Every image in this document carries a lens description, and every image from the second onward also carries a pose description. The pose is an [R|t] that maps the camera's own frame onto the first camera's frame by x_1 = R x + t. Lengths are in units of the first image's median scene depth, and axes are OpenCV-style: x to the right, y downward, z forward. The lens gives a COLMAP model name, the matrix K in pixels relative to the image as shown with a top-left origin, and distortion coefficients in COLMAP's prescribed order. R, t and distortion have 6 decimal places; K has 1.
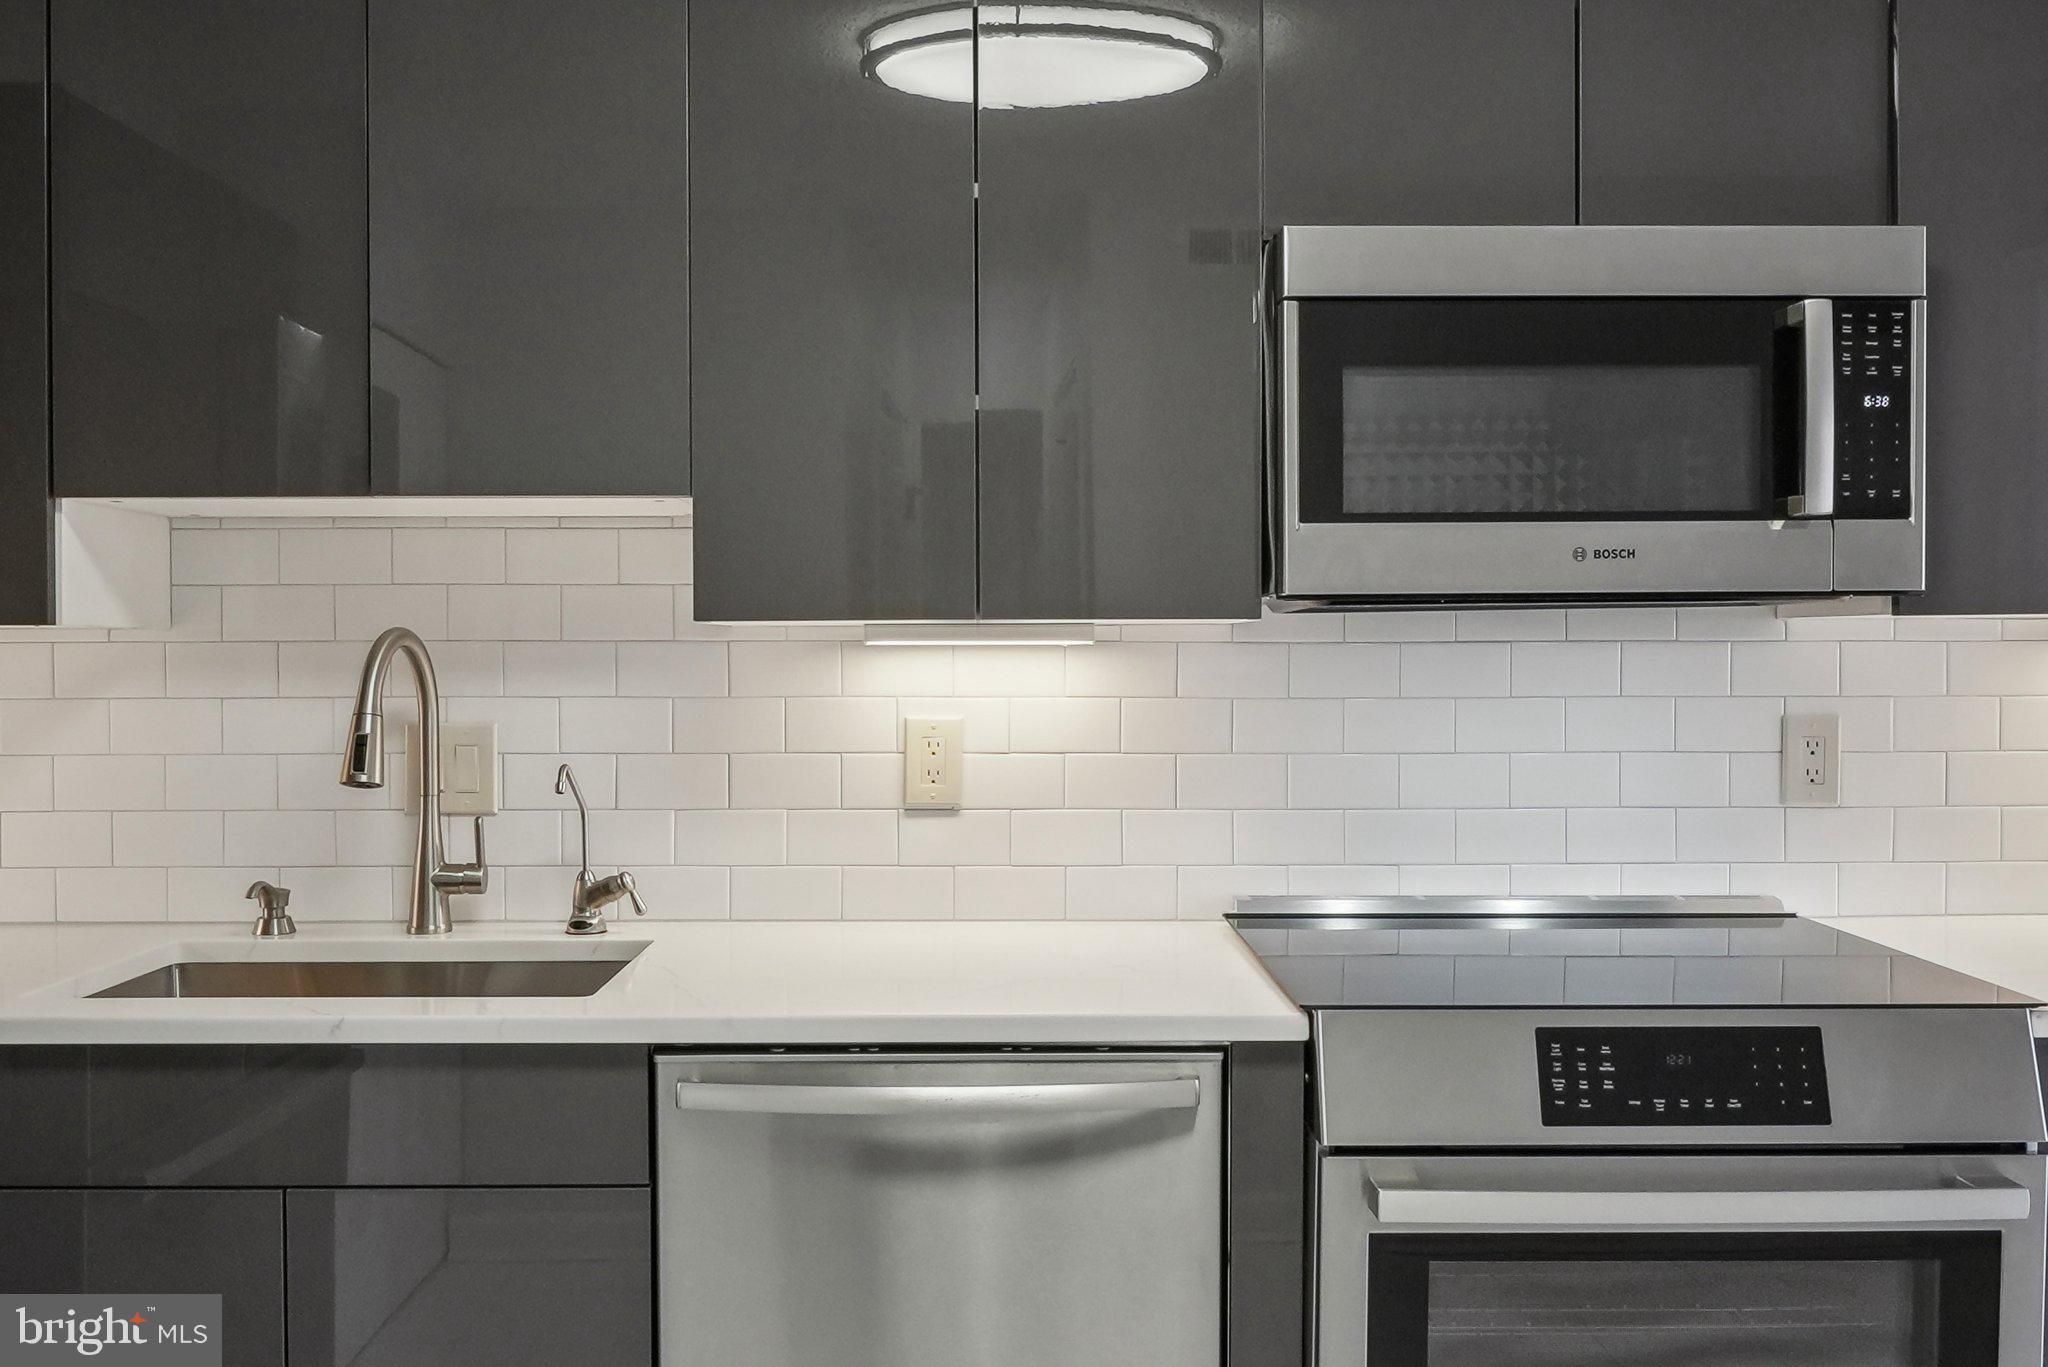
lens RADIAL K [[1758.5, 0, 991.1], [0, 1758.5, 682.2], [0, 0, 1]] dist [-0.017885, -0.006459]
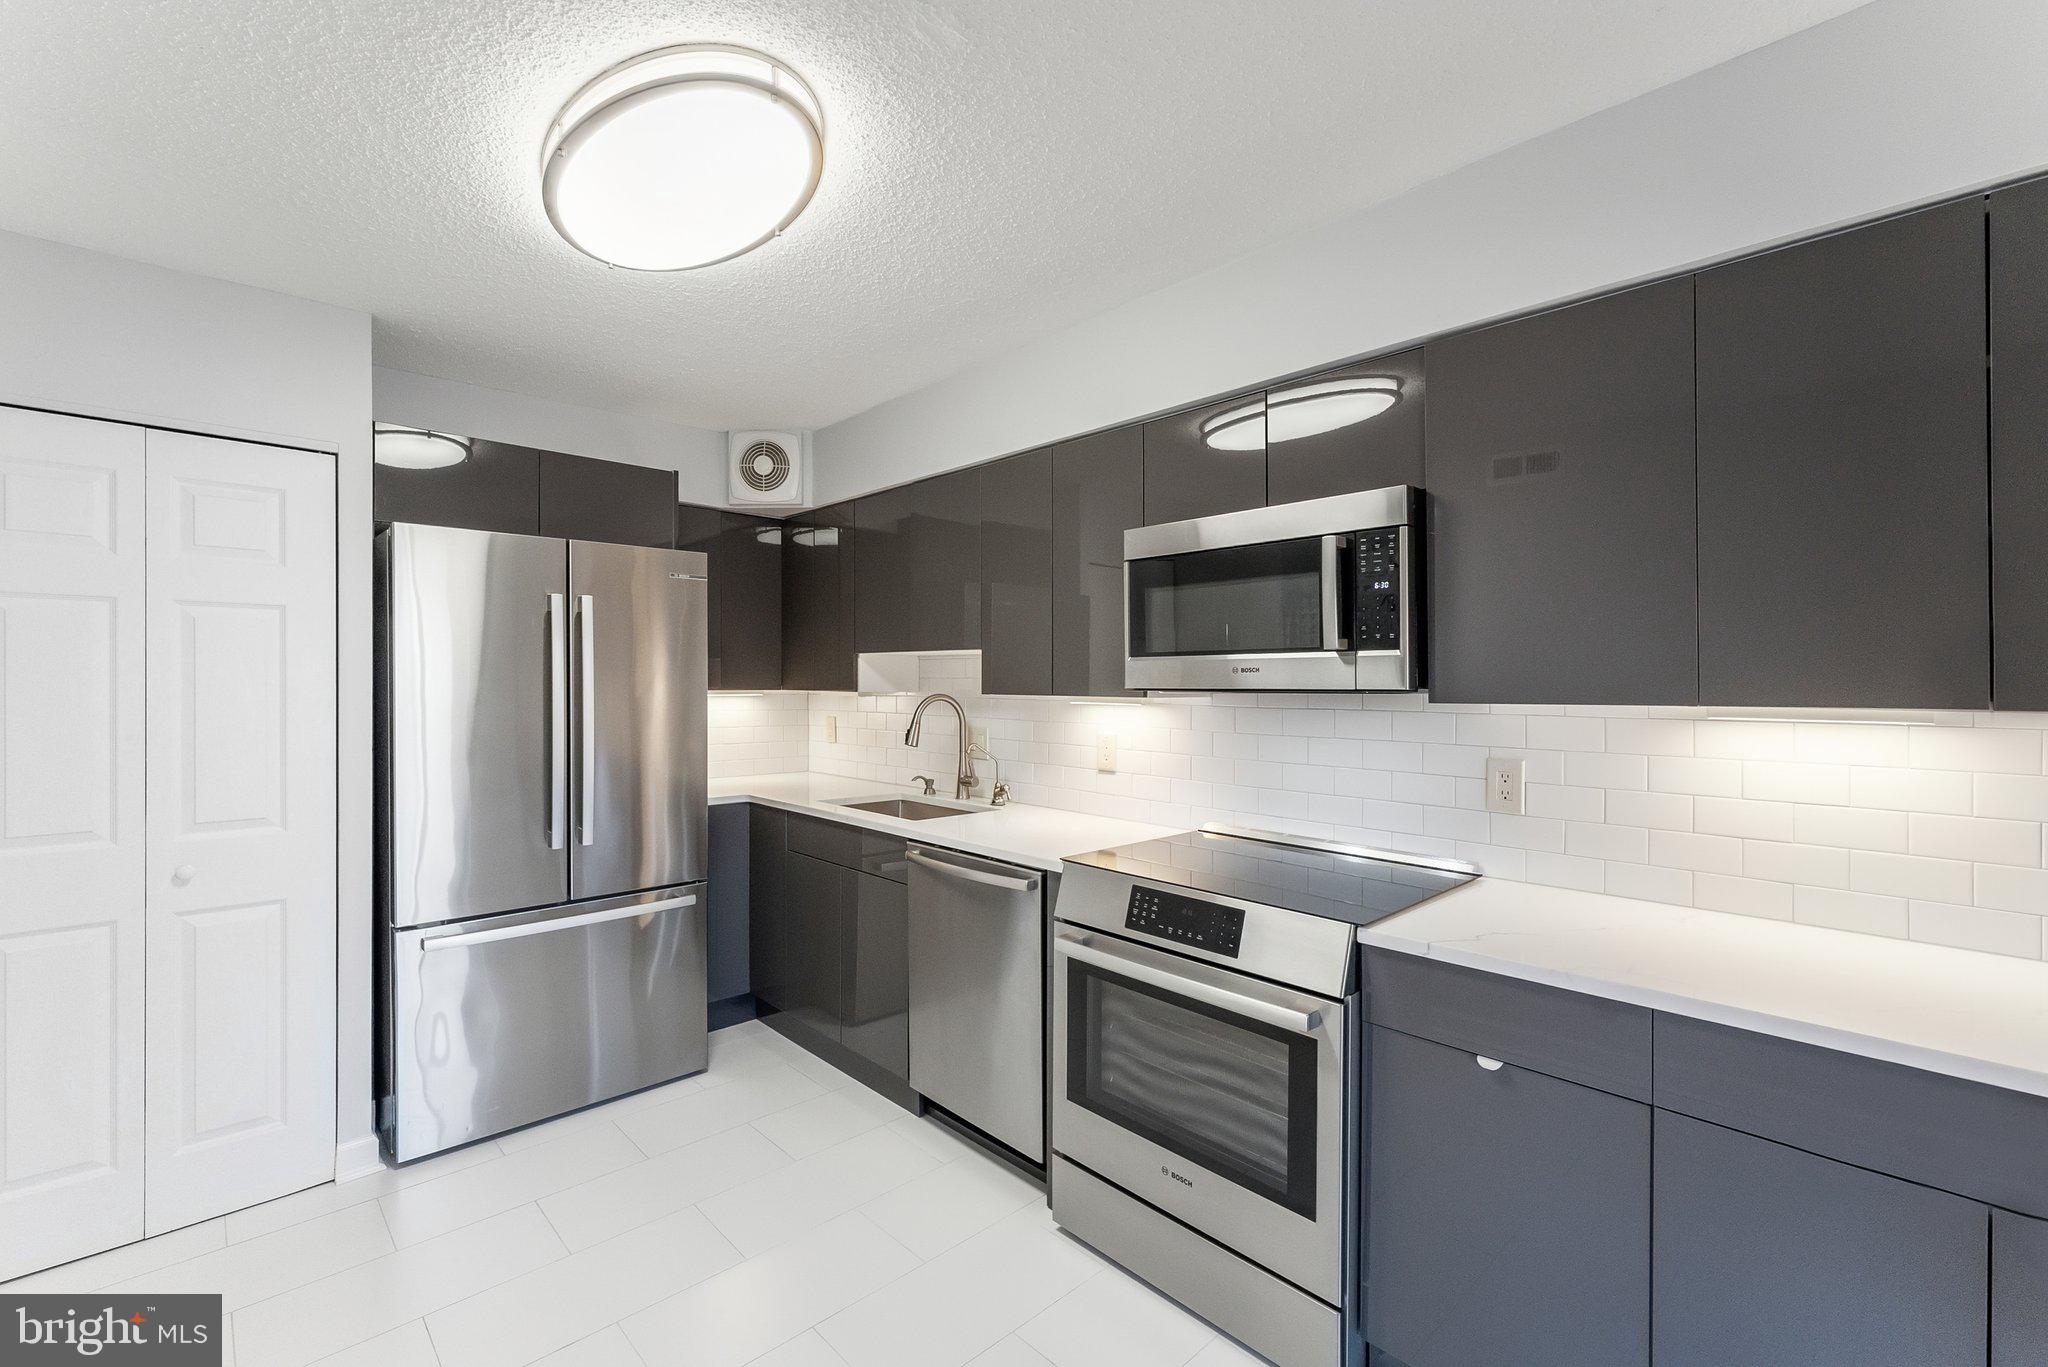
lens RADIAL K [[839.8, 0, 983.6], [0, 839.8, 684.1], [0, 0, 1]] dist [-0.005512, 0.003940]
pose [[0.676641, 0.007398, -0.736276, 0.860824], [-0.018528, 0.999804, -0.006982, -0.044182], [0.736080, 0.018366, 0.676646, 0.108426]]
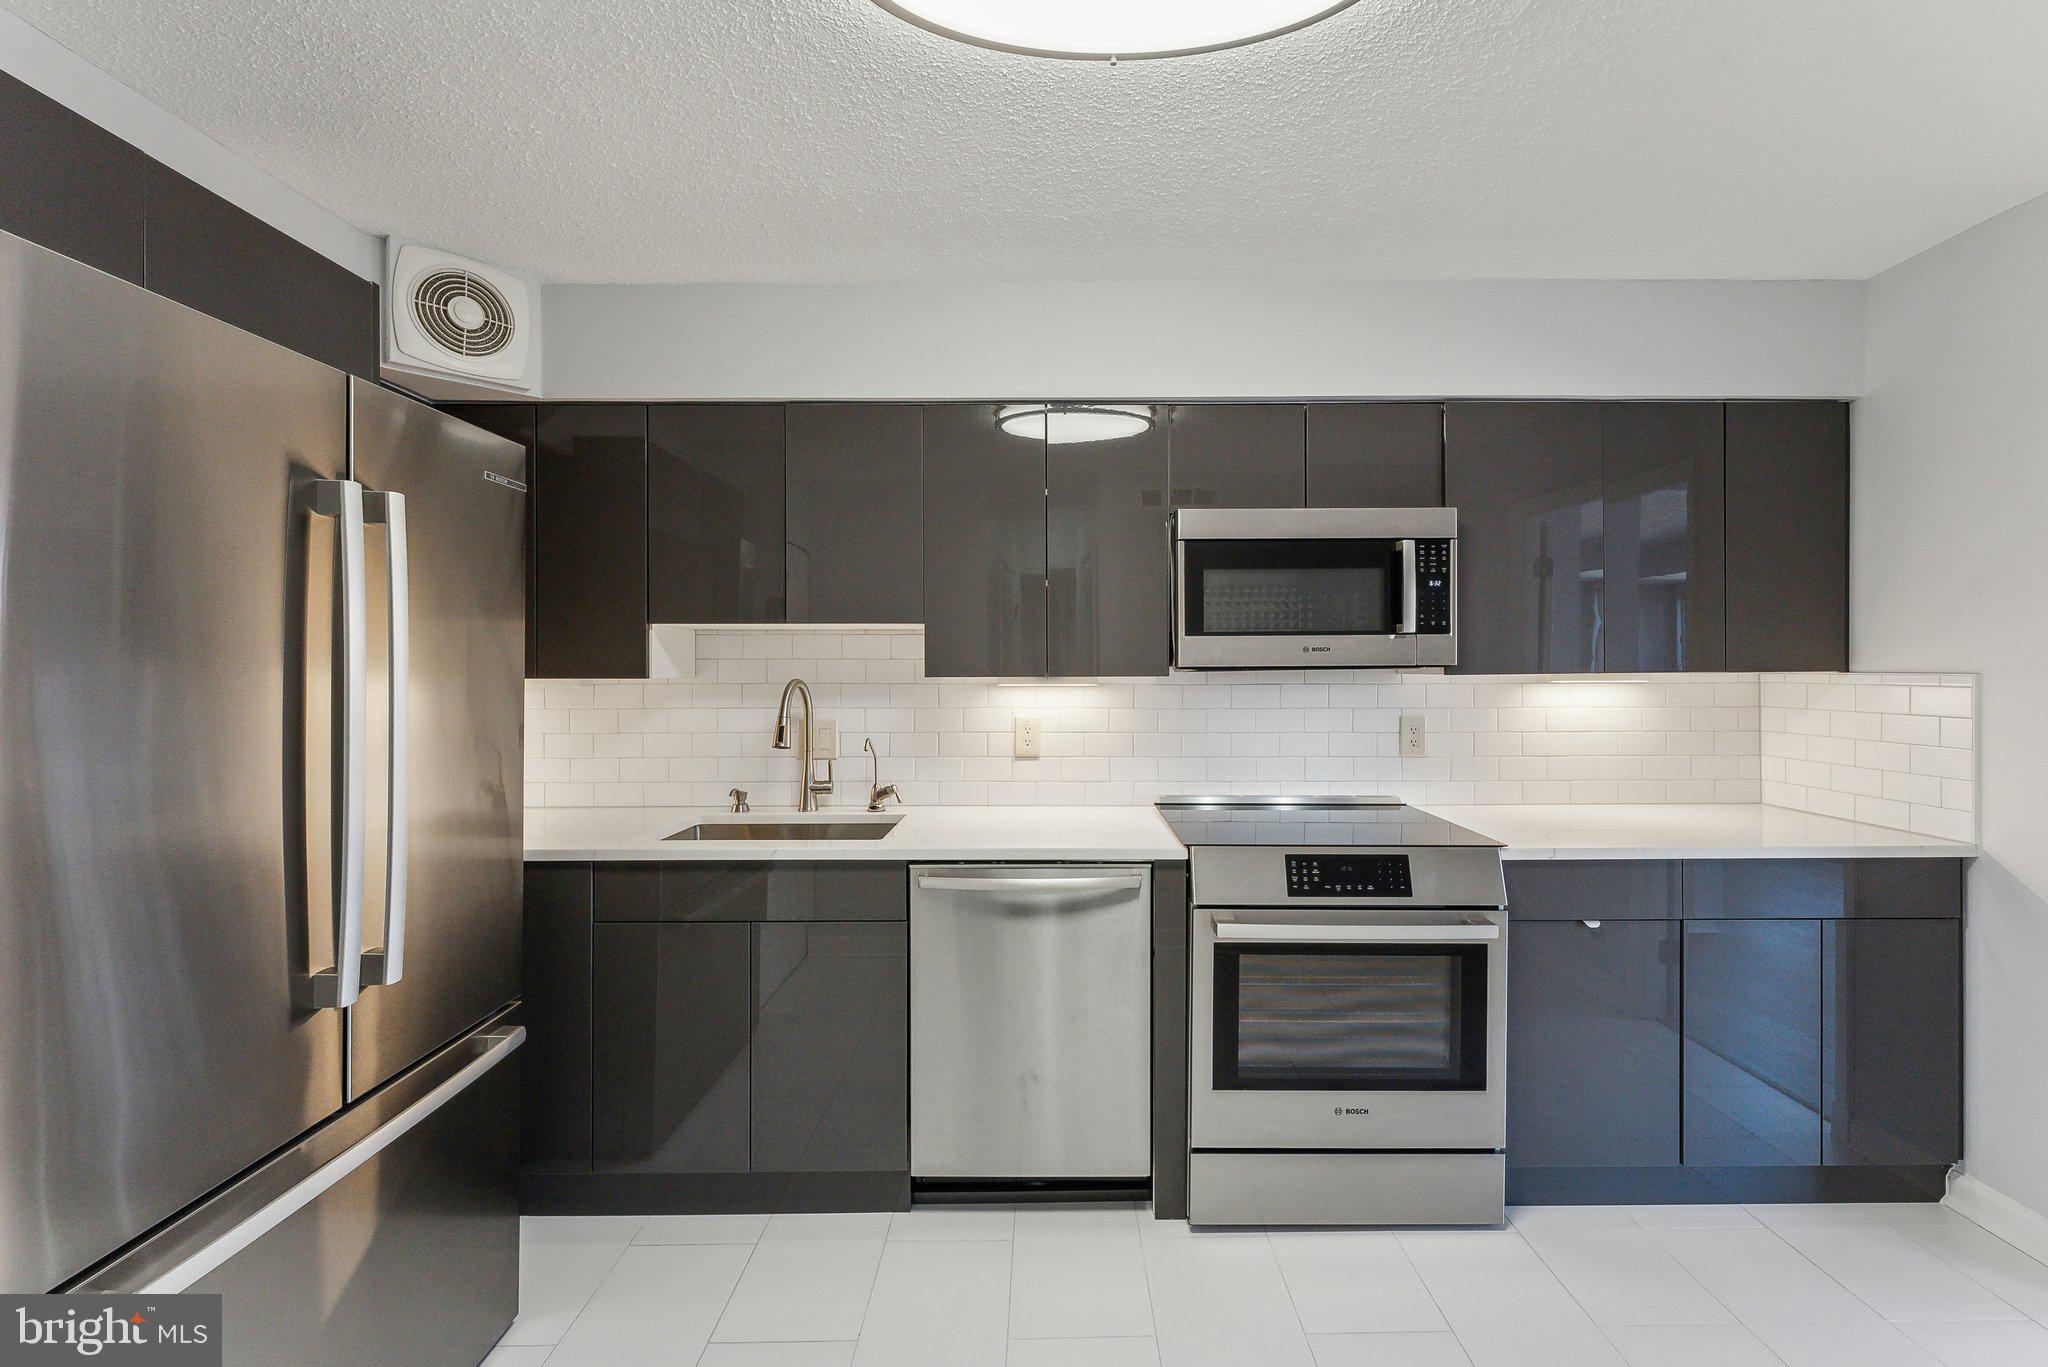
lens RADIAL K [[839.8, 0, 1041.0], [0, 839.8, 671.5], [0, 0, 1]] dist [-0.005512, 0.003940]
pose [[0.999902, -0.000223, -0.013992, 0.000156], [0.000005, 0.999878, -0.015597, -0.026273], [0.013994, 0.015596, 0.999780, -0.114263]]
